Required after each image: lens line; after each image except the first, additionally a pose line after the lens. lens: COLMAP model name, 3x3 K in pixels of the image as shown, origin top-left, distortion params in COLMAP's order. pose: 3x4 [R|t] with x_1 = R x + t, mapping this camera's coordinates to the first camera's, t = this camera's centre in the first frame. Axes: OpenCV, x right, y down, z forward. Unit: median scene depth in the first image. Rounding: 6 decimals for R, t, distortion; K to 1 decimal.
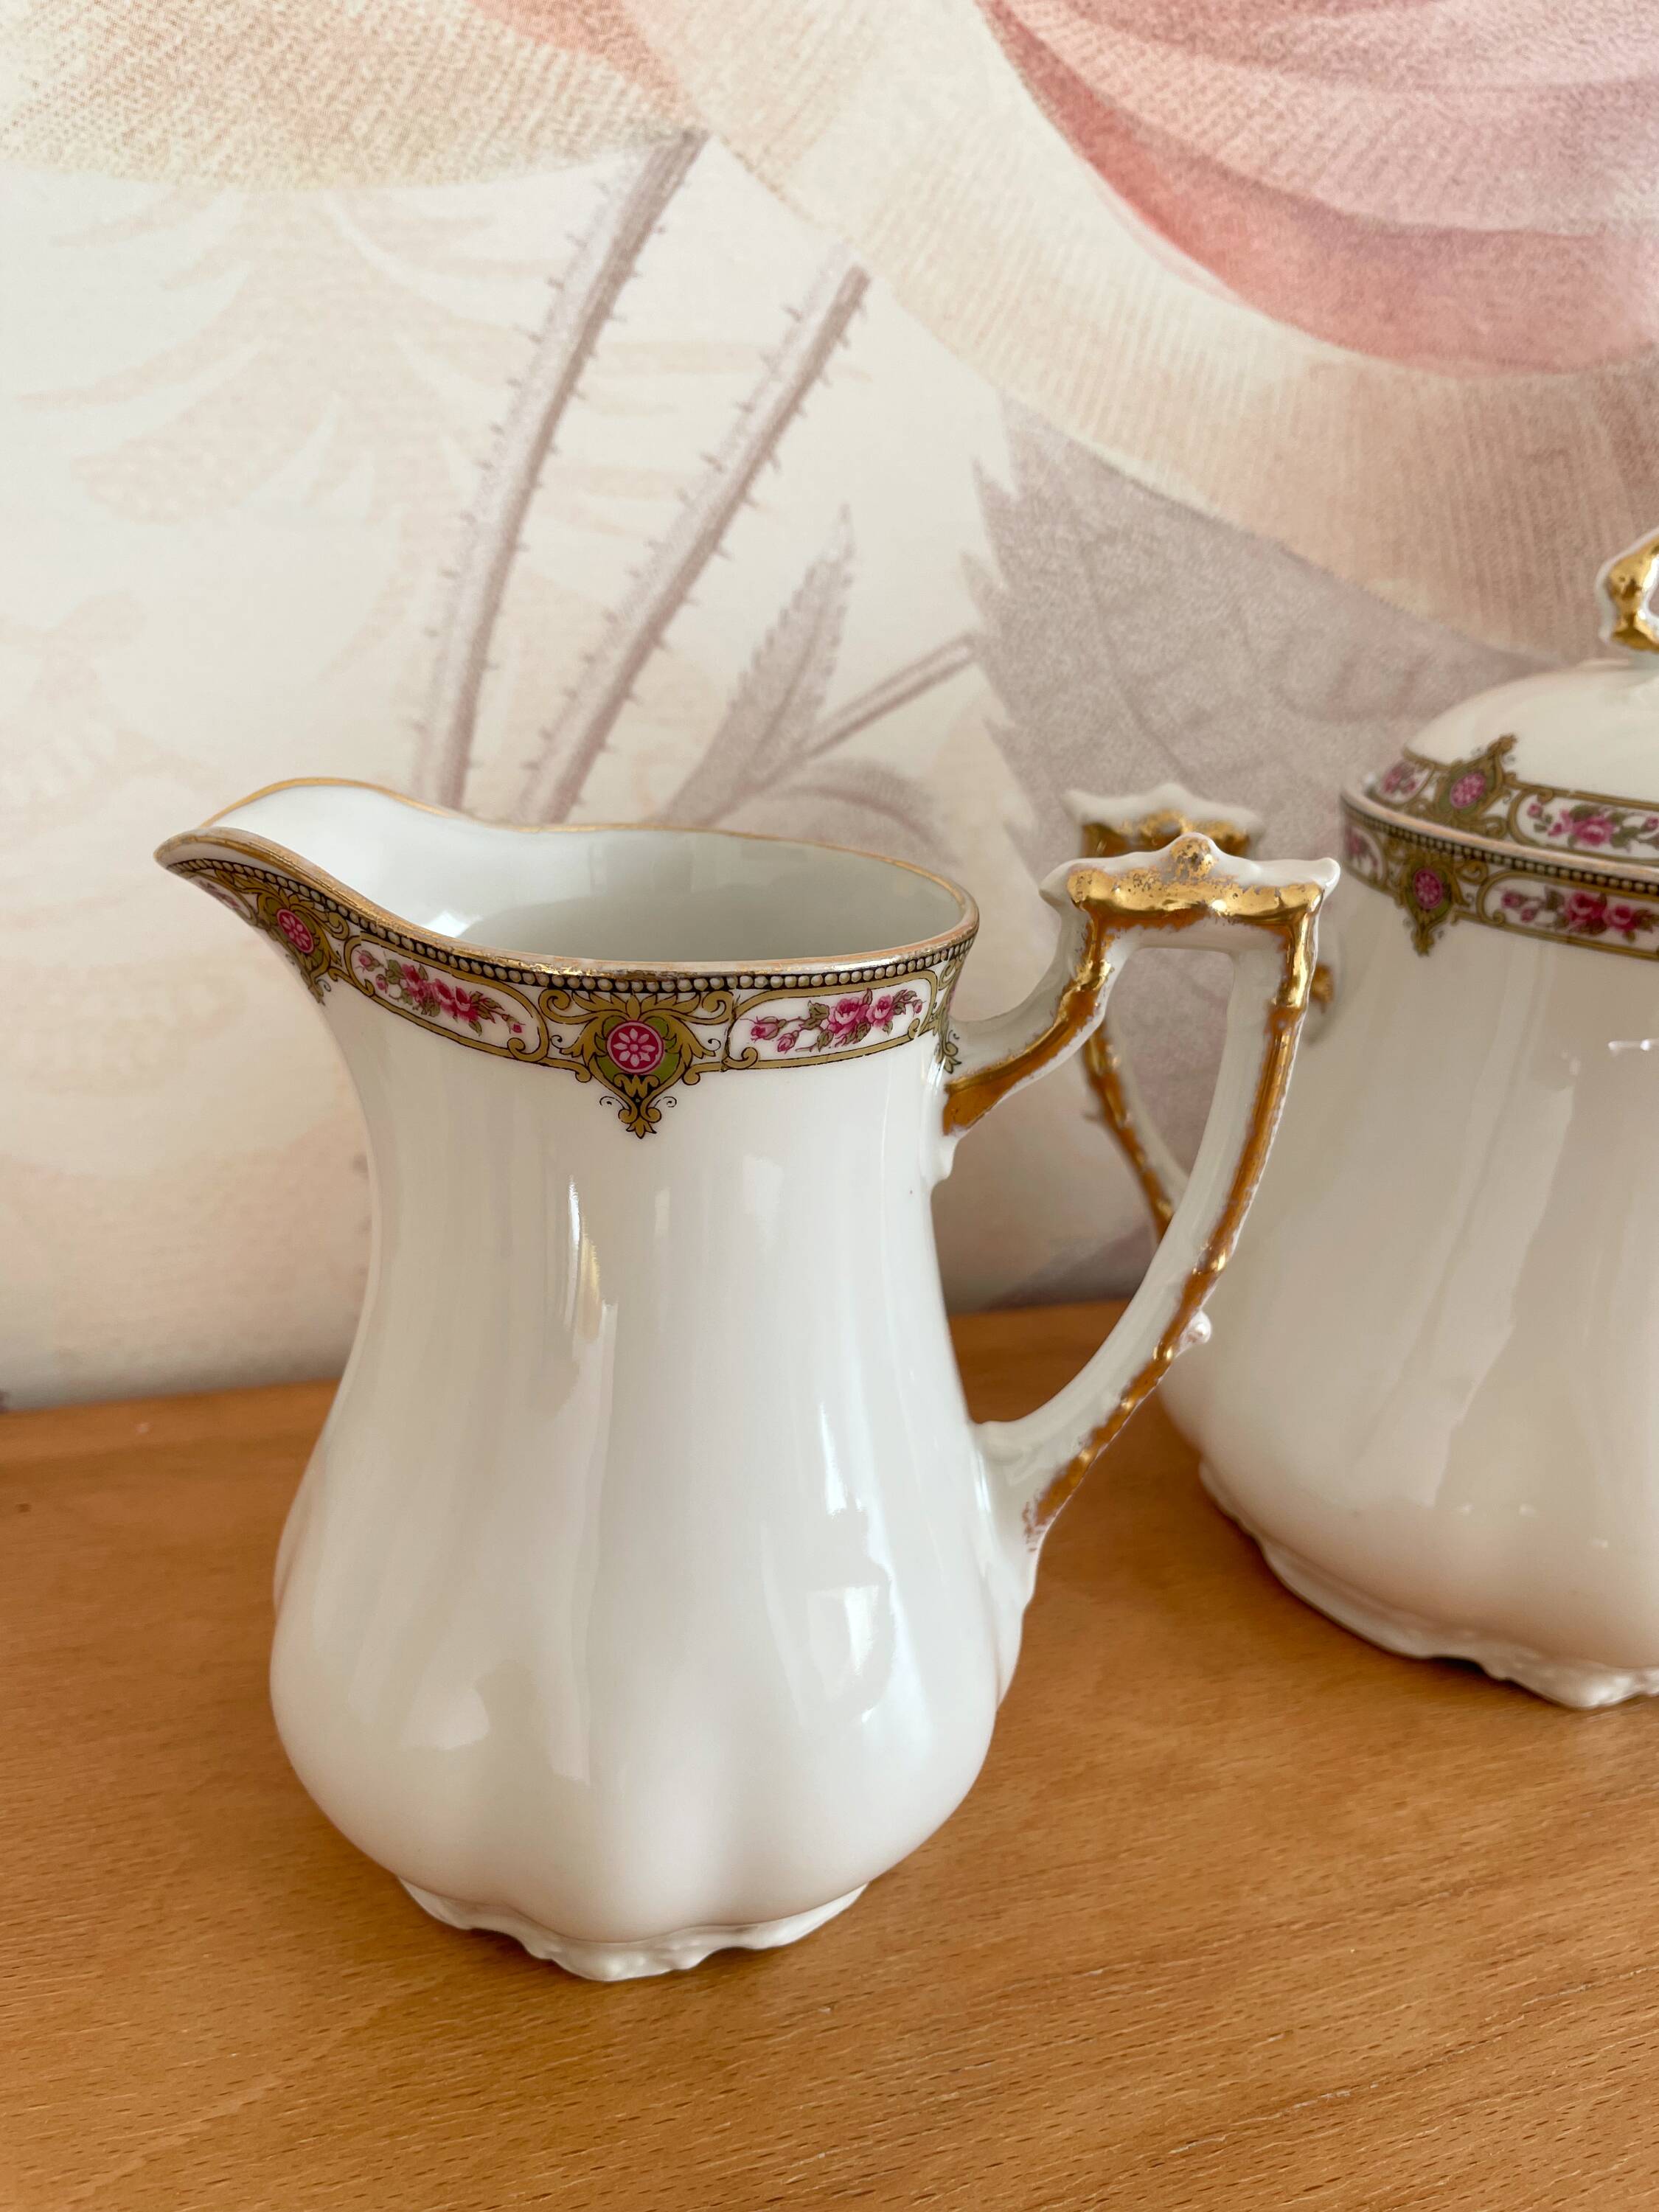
lens RADIAL K [[1691.6, 0, 788.4], [0, 1691.6, 1232.9], [0, 0, 1]] dist [0.061283, -0.081977]
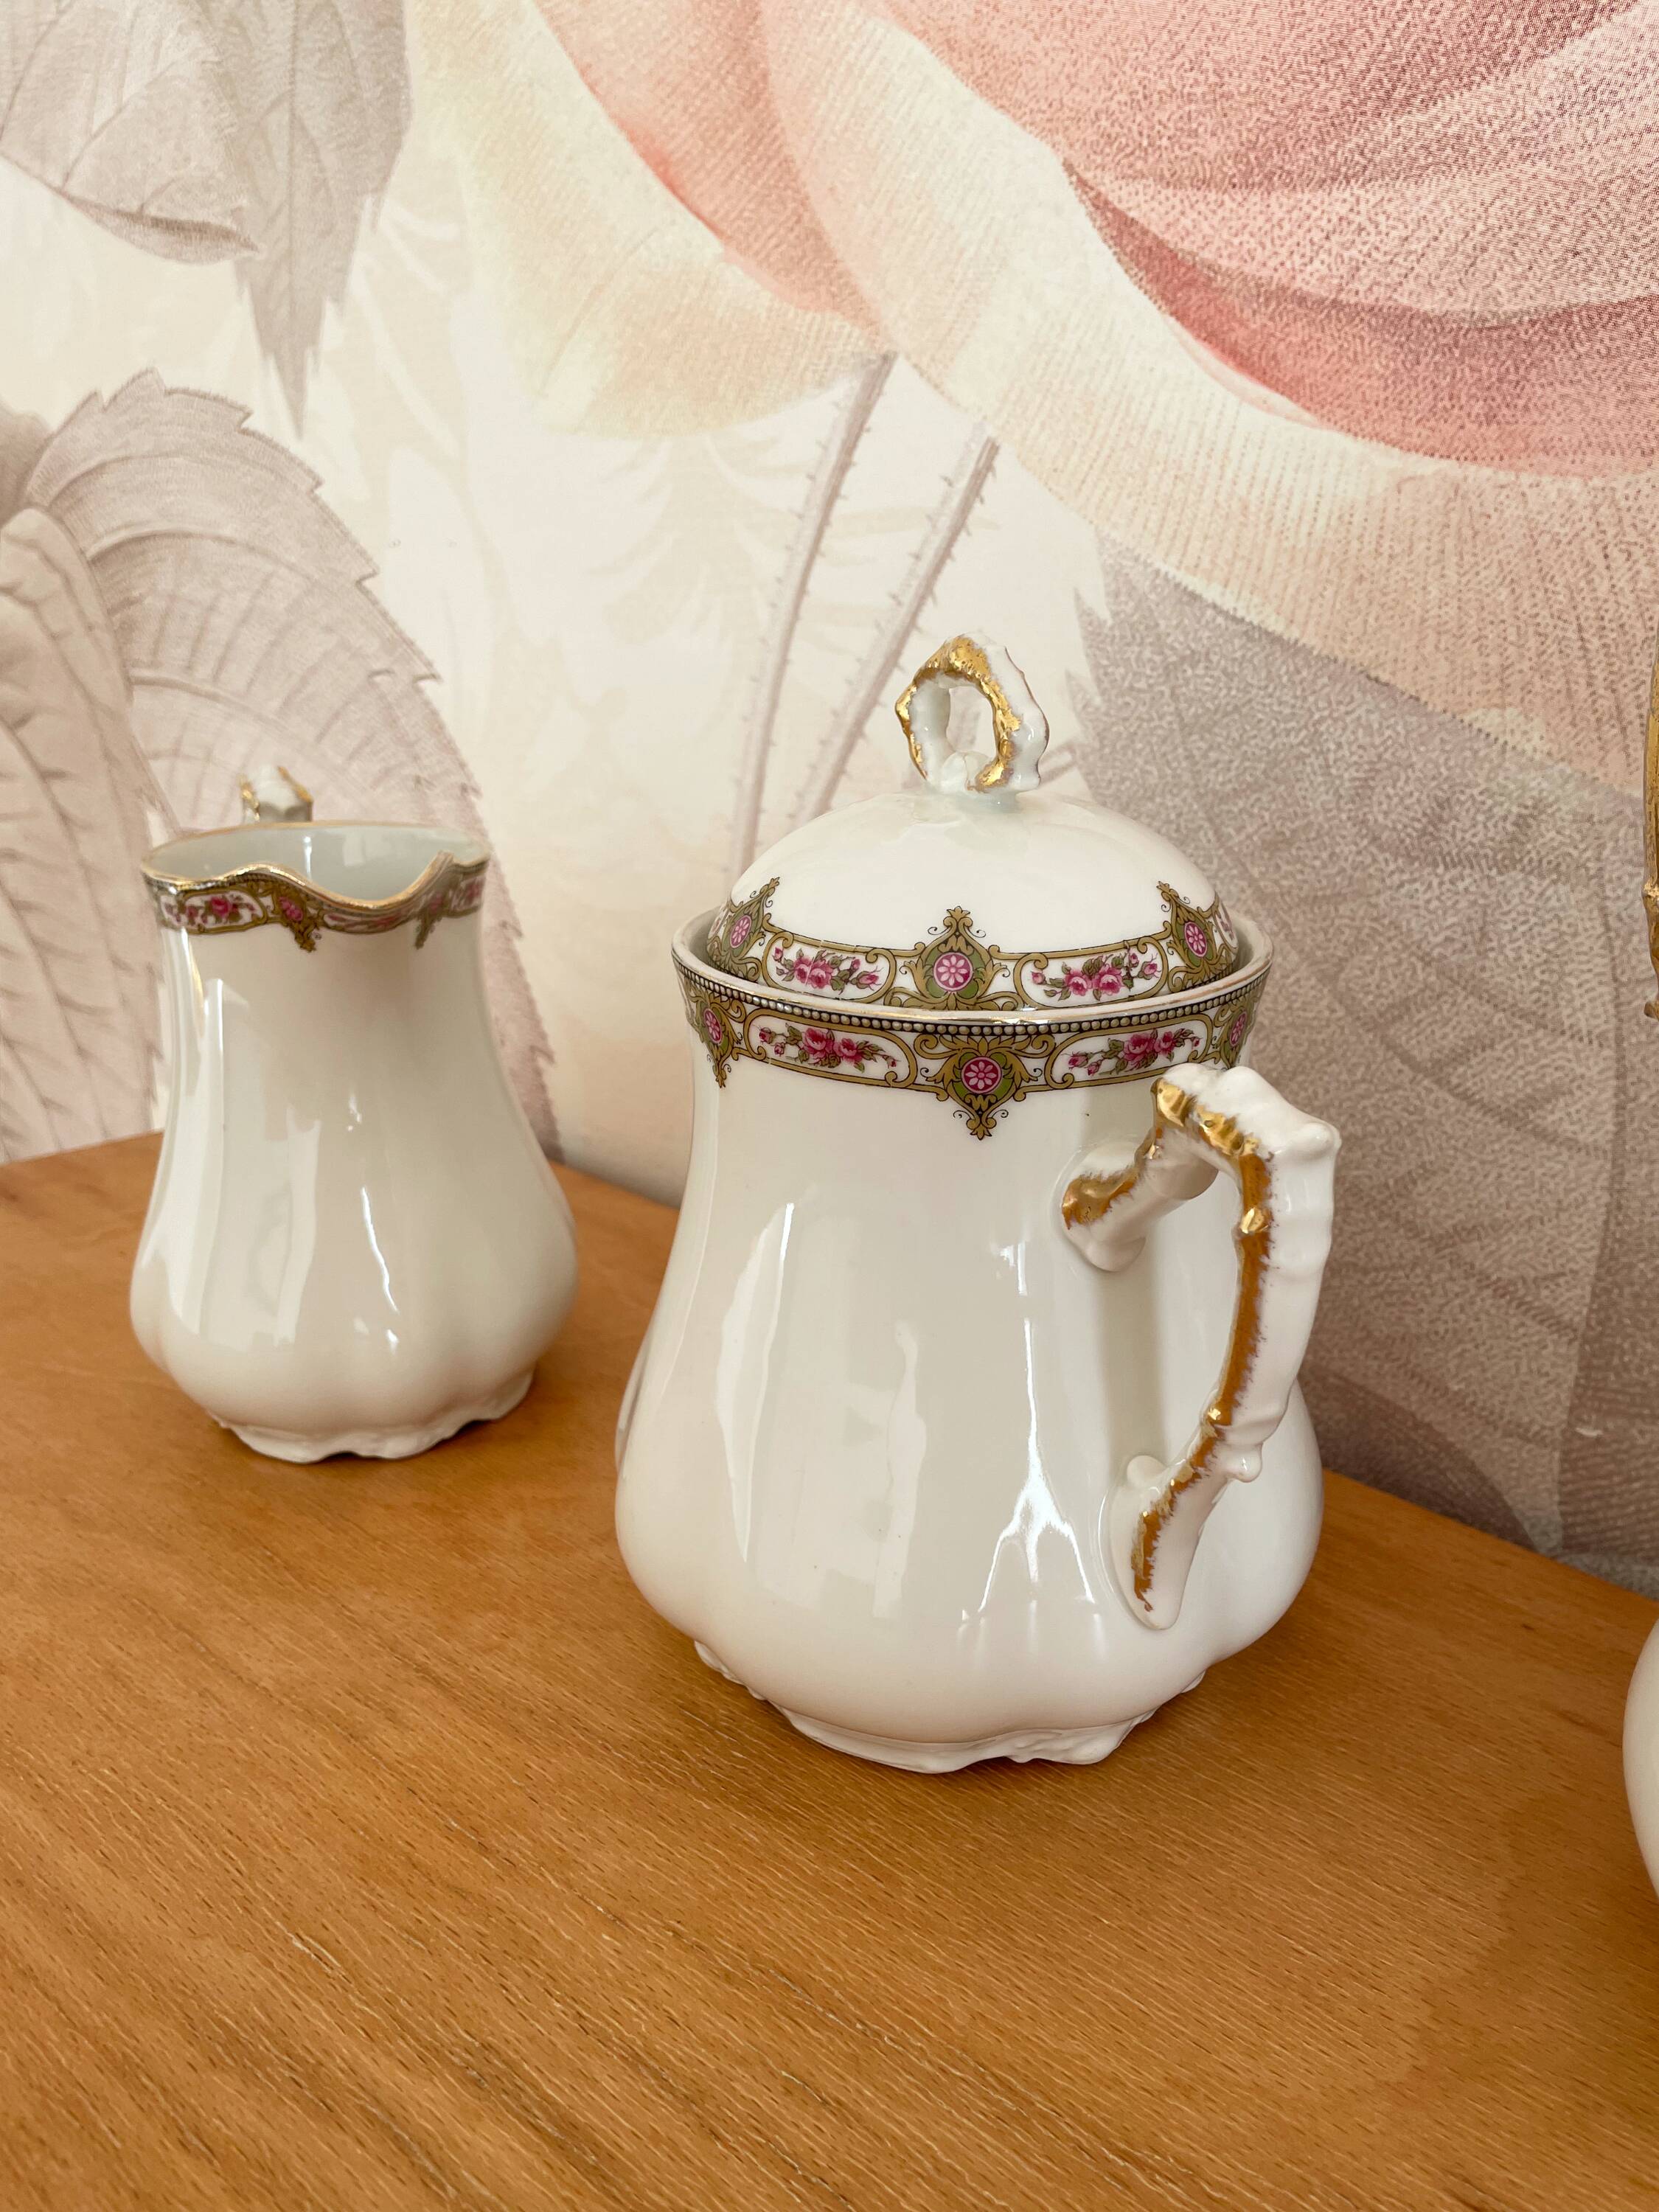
lens RADIAL K [[1736.0, 0, 836.5], [0, 1736.0, 1115.9], [0, 0, 1]] dist [0.067239, -0.106012]
pose [[0.482713, 0.251392, -0.838922, 1.067721], [-0.287572, 0.950300, 0.119300, -0.220425], [0.827219, 0.183663, 0.531015, 0.335453]]
